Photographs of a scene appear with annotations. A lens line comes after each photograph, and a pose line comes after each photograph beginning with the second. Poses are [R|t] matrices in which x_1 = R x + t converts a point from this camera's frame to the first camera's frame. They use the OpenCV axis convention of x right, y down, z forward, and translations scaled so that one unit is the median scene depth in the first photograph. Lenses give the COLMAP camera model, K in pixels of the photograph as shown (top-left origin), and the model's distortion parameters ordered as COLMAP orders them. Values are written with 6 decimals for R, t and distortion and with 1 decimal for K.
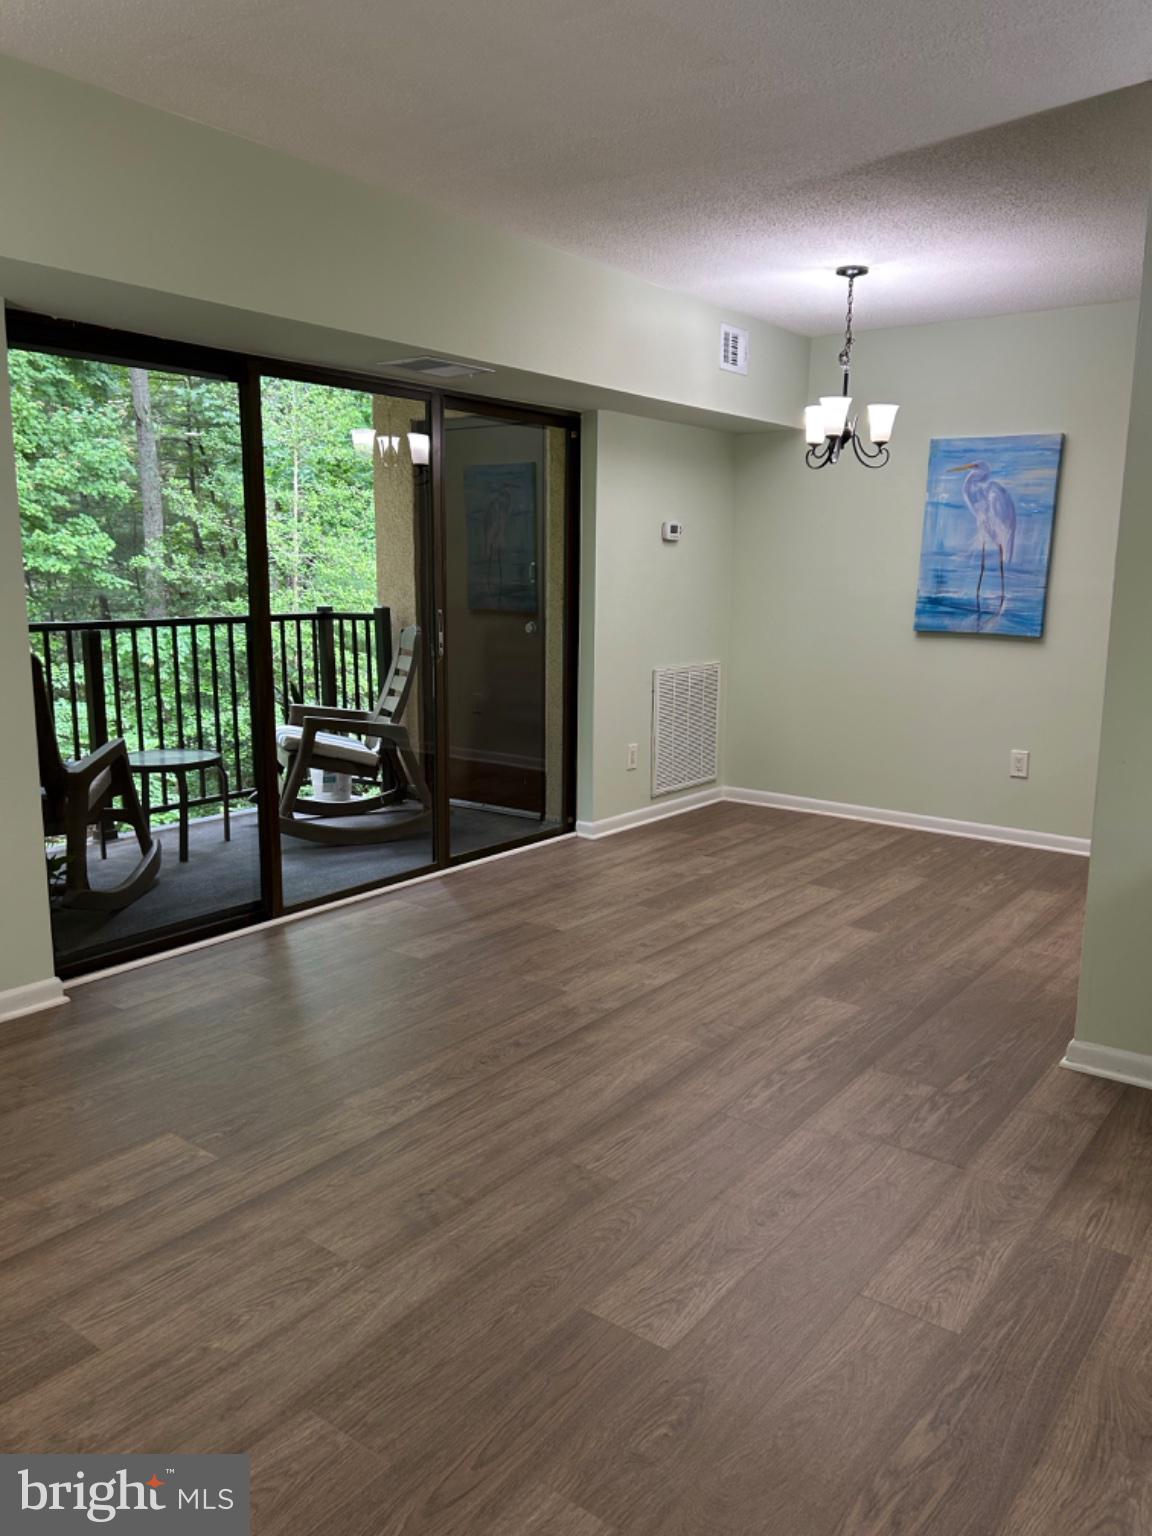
lens RADIAL K [[1154.5, 0, 587.8], [0, 1154.5, 781.1], [0, 0, 1]] dist [0.050013, -0.056278]
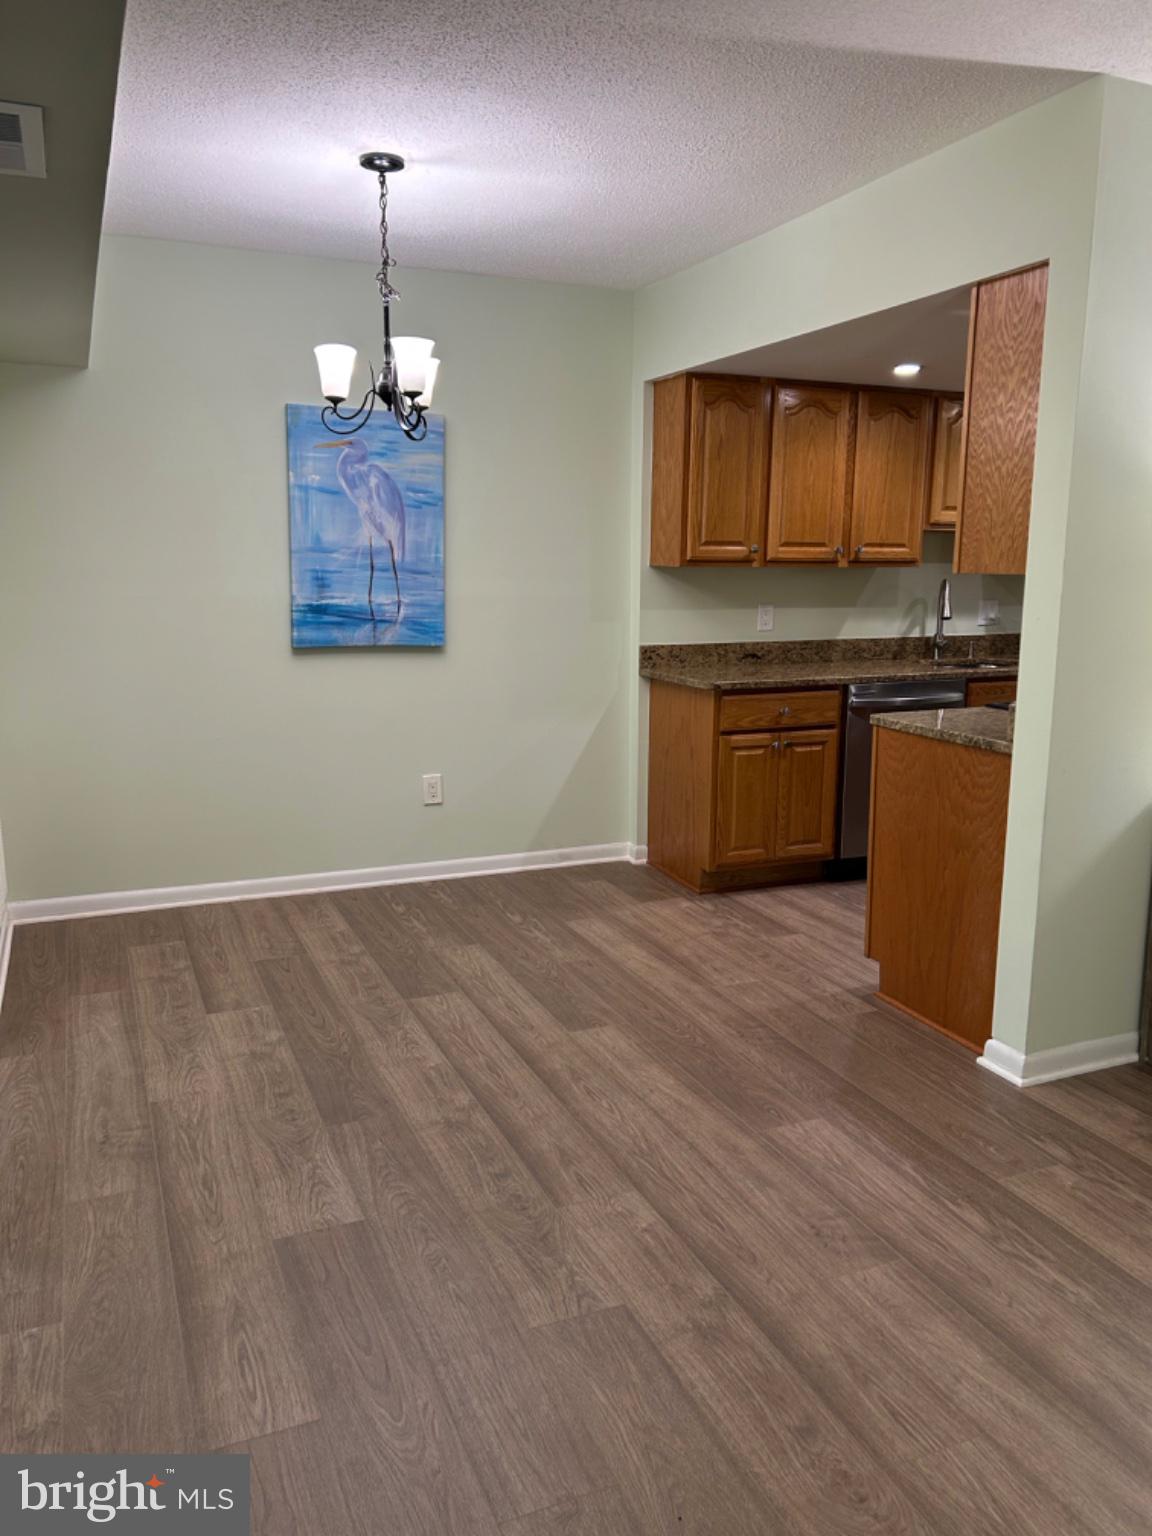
lens RADIAL K [[1154.5, 0, 590.2], [0, 1154.5, 785.2], [0, 0, 1]] dist [0.050013, -0.056278]
pose [[0.491401, -0.179892, 0.852152, -0.372636], [0.161485, 0.980290, 0.113821, -0.115375], [-0.855831, 0.081678, 0.510765, 0.523952]]
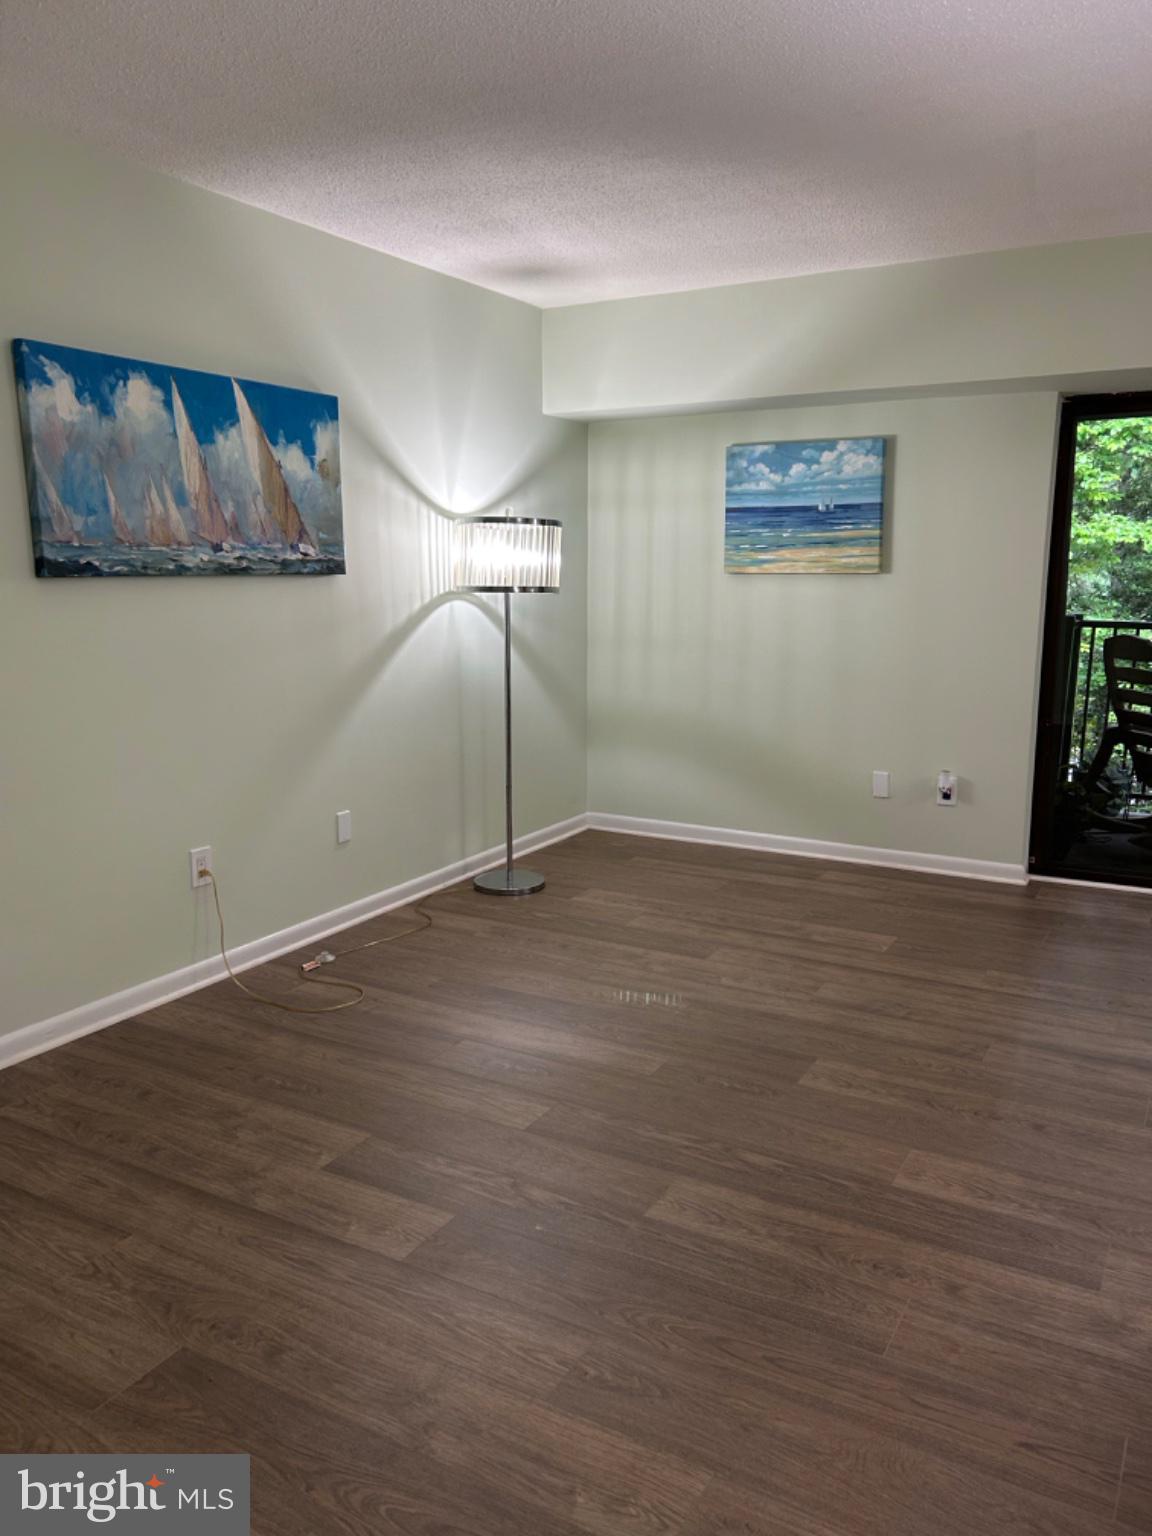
lens RADIAL K [[1154.5, 0, 579.1], [0, 1154.5, 774.0], [0, 0, 1]] dist [0.050013, -0.056278]
pose [[0.125918, 0.165666, -0.978110, 0.615925], [-0.182675, 0.972970, 0.141279, -0.030269], [0.975077, 0.160886, 0.152778, 0.177747]]
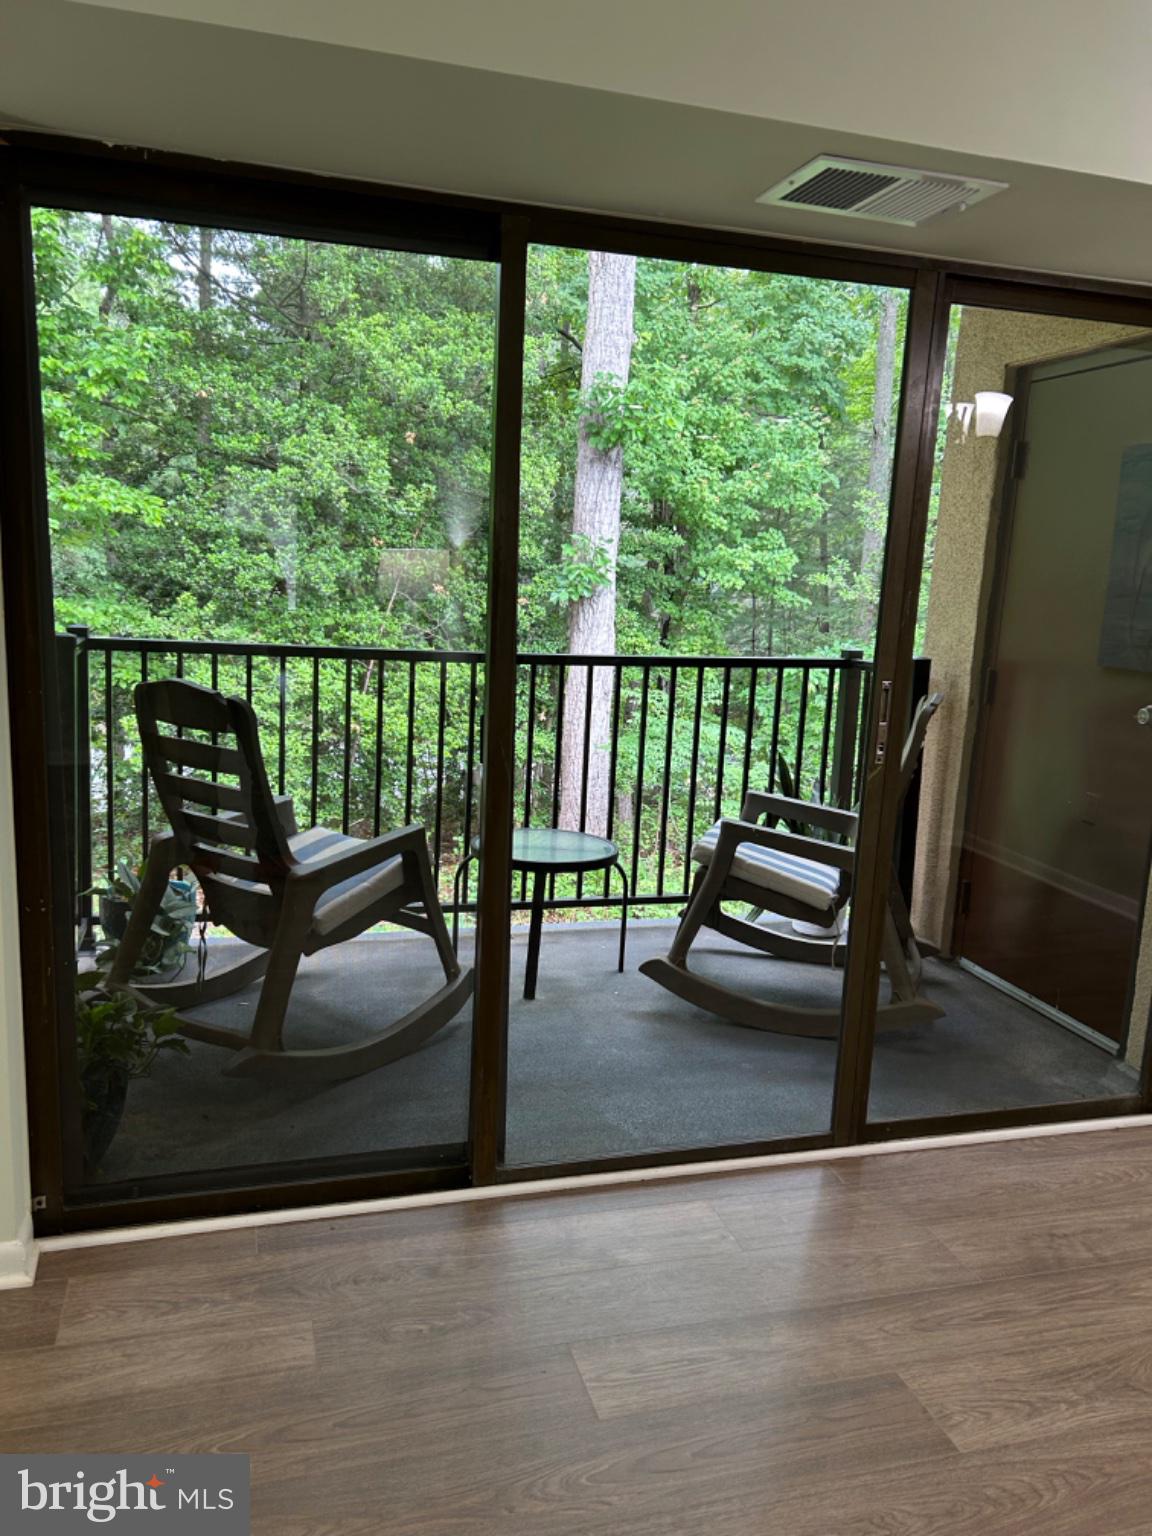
lens RADIAL K [[1154.5, 0, 573.2], [0, 1154.5, 780.0], [0, 0, 1]] dist [0.050013, -0.056278]
pose [[0.800117, 0.139120, -0.583488, 0.073980], [-0.149503, 0.988287, 0.030627, -0.098259], [0.580914, 0.062728, 0.811544, 0.483617]]
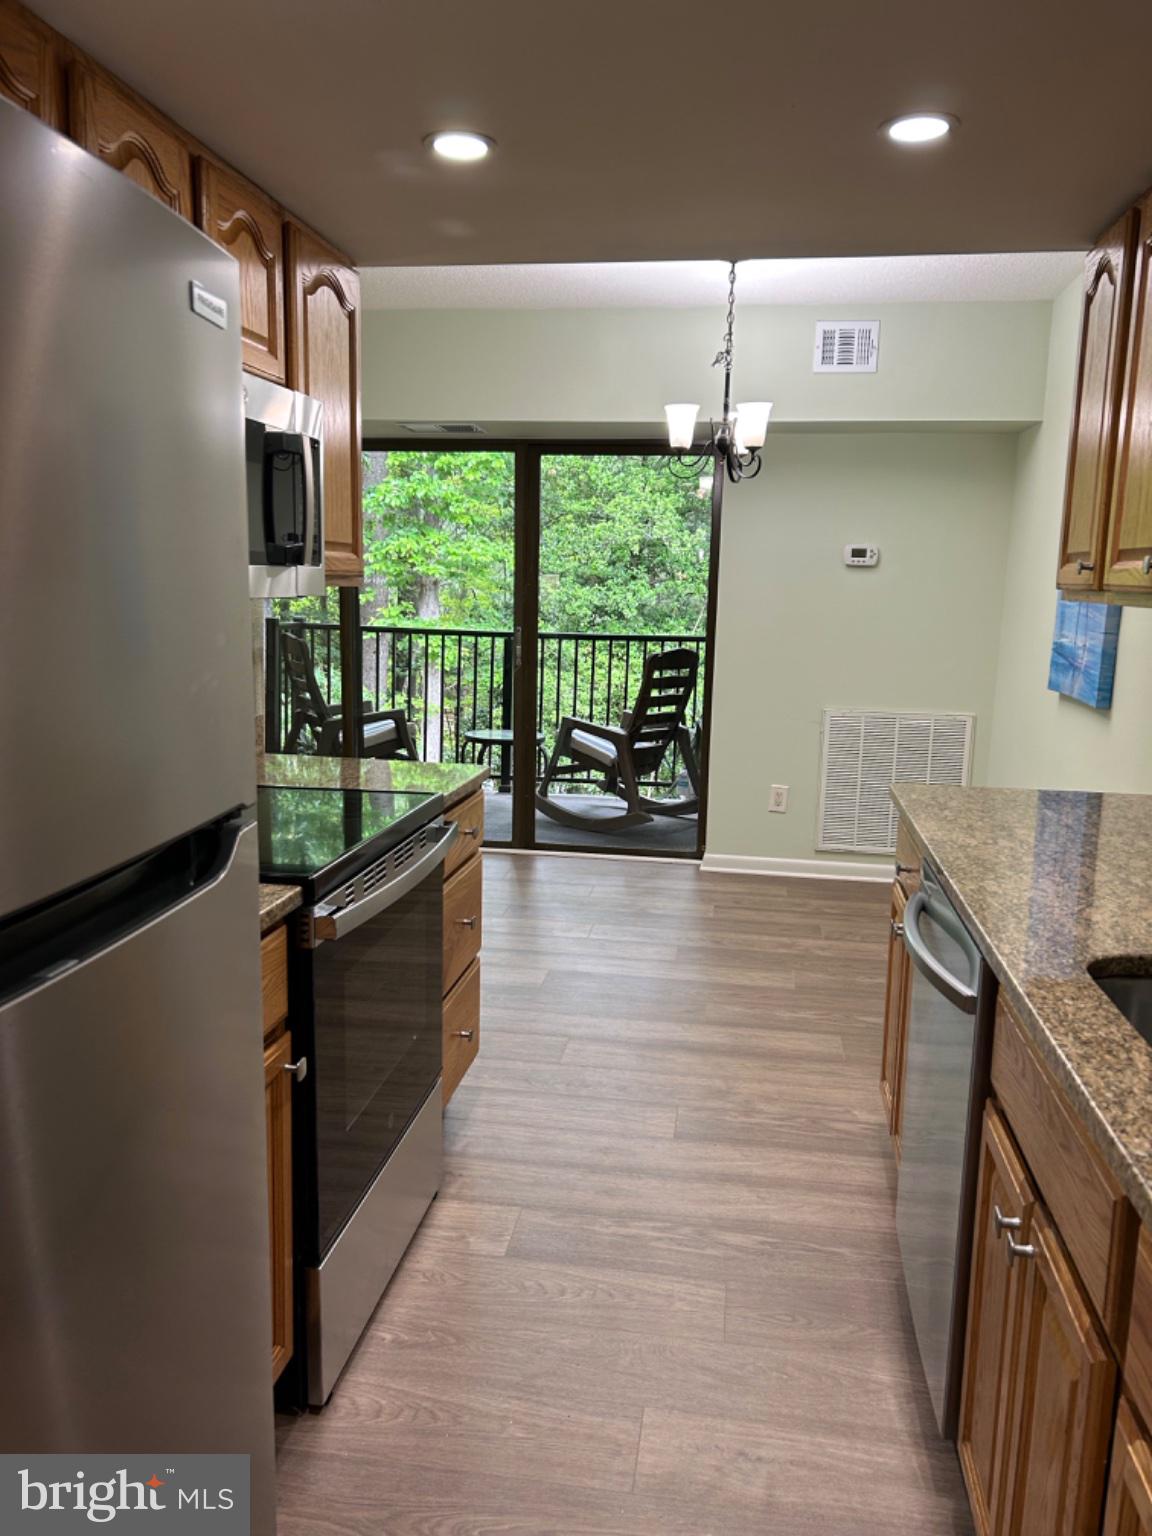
lens RADIAL K [[1154.5, 0, 568.3], [0, 1154.5, 781.7], [0, 0, 1]] dist [0.050013, -0.056278]
pose [[0.470304, 0.151655, -0.869376, 0.934497], [-0.181619, 0.980669, 0.072819, -0.087999], [0.863614, 0.123648, 0.488756, 0.489114]]
